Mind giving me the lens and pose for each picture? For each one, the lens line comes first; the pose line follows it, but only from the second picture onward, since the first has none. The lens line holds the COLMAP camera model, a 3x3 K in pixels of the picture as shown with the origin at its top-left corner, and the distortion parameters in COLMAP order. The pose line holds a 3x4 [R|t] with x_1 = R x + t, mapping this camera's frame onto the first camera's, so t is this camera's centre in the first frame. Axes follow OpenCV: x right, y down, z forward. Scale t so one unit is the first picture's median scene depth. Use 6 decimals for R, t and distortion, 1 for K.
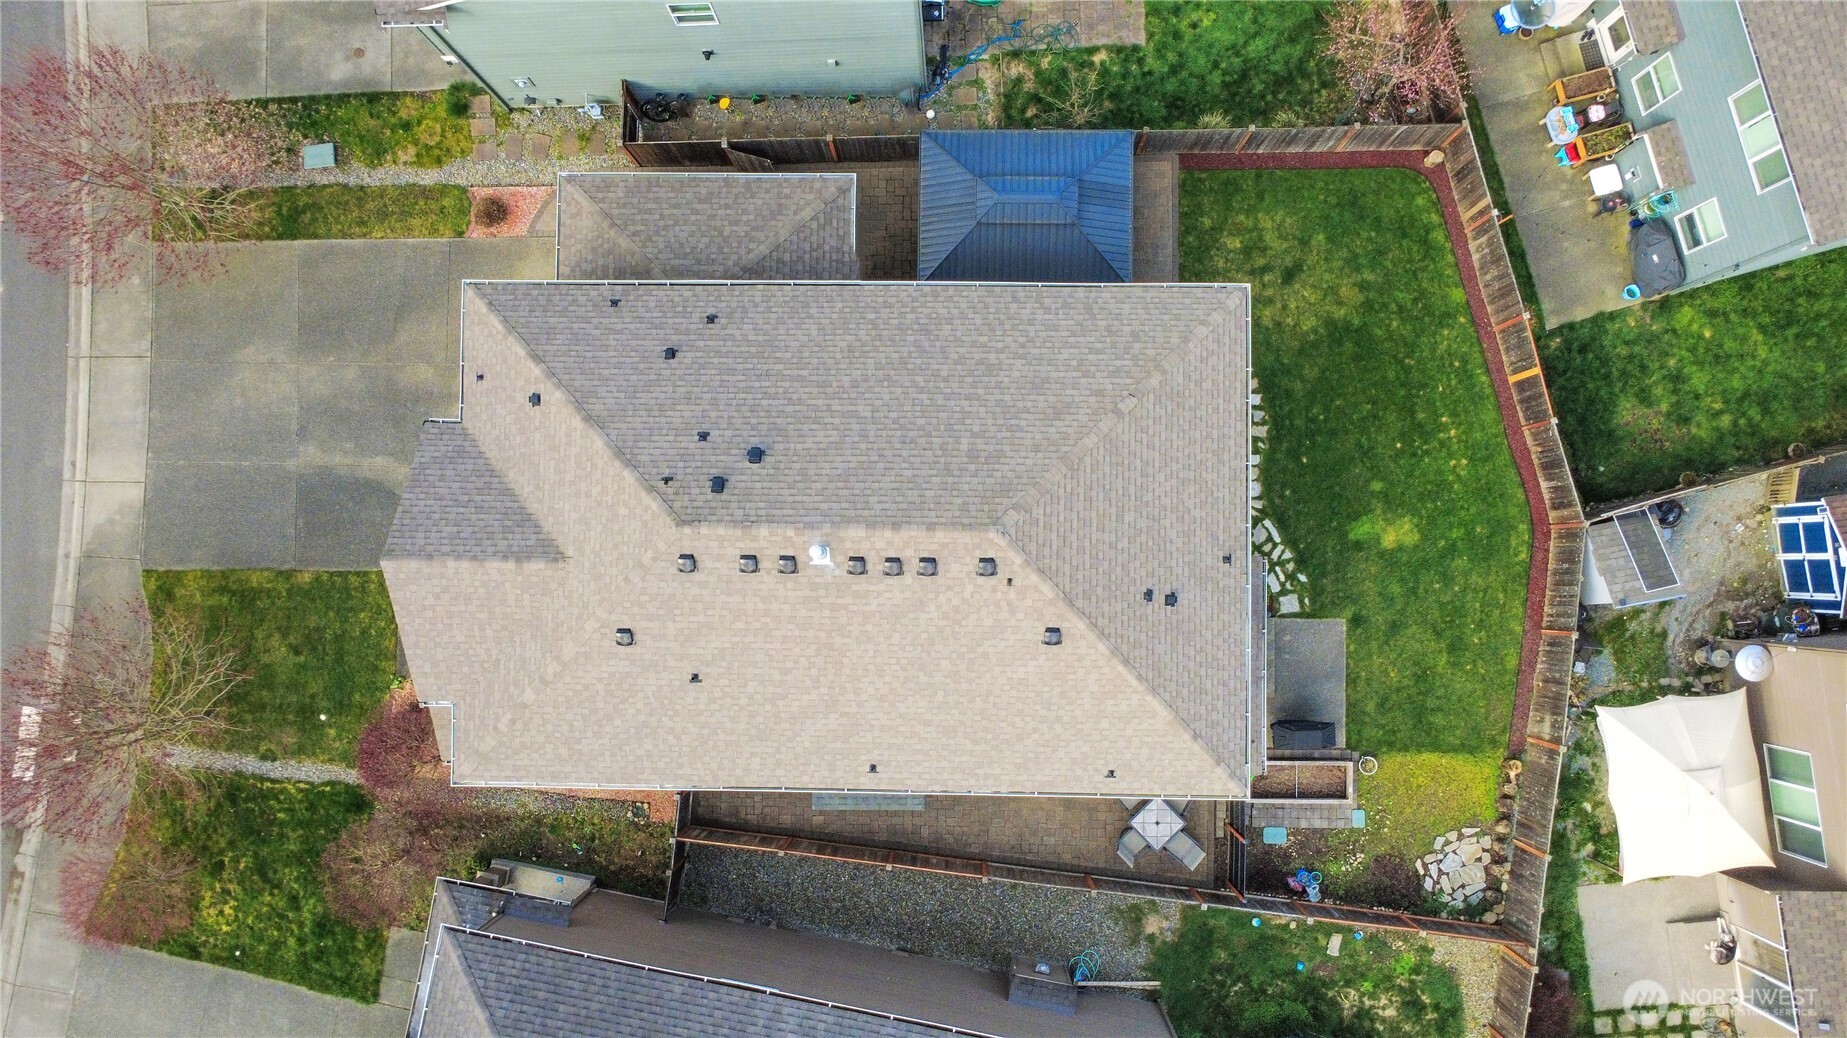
lens RADIAL K [[1344.1, 0, 923.5], [0, 1344.1, 519.0], [0, 0, 1]] dist [-0.000262, -0.001418]
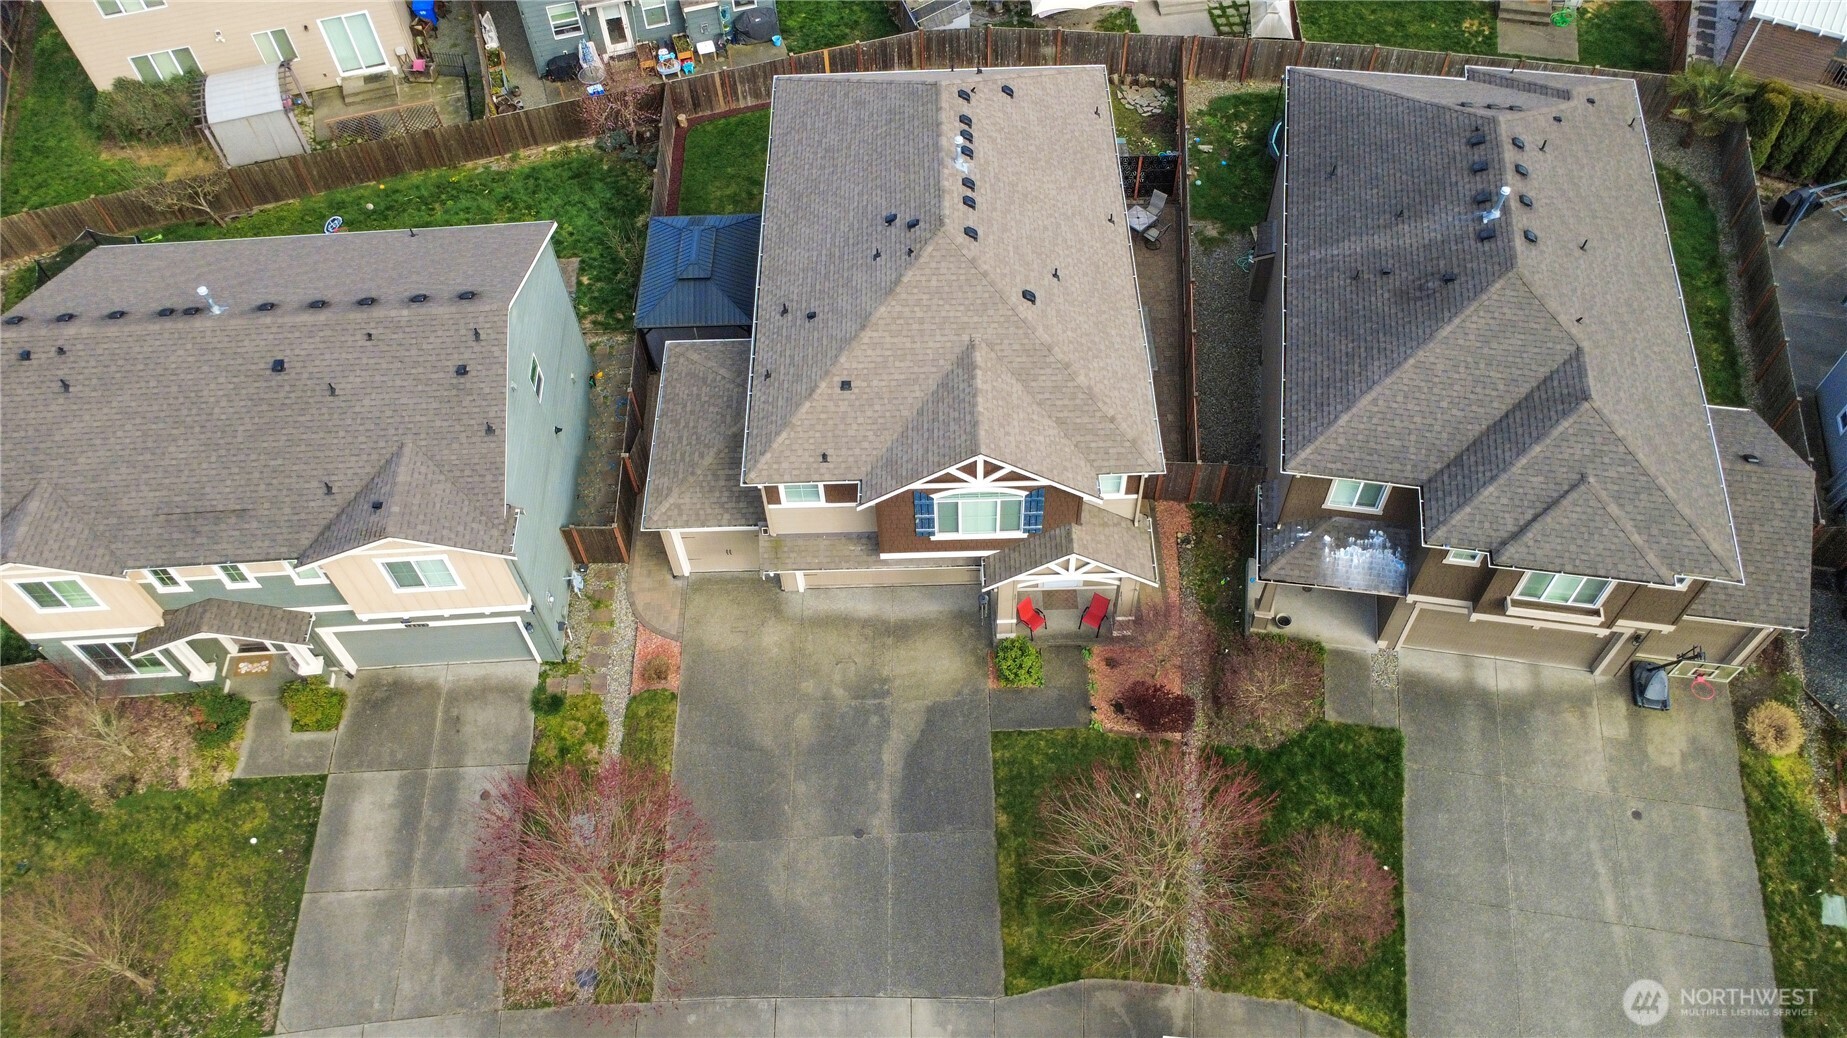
lens RADIAL K [[1344.1, 0, 923.5], [0, 1344.1, 519.0], [0, 0, 1]] dist [-0.000262, -0.001418]
pose [[-0.024954, -0.795978, 0.604810, -0.891392], [0.999624, -0.012965, 0.024181, -0.037636], [-0.011406, 0.605186, 0.796002, 0.060032]]
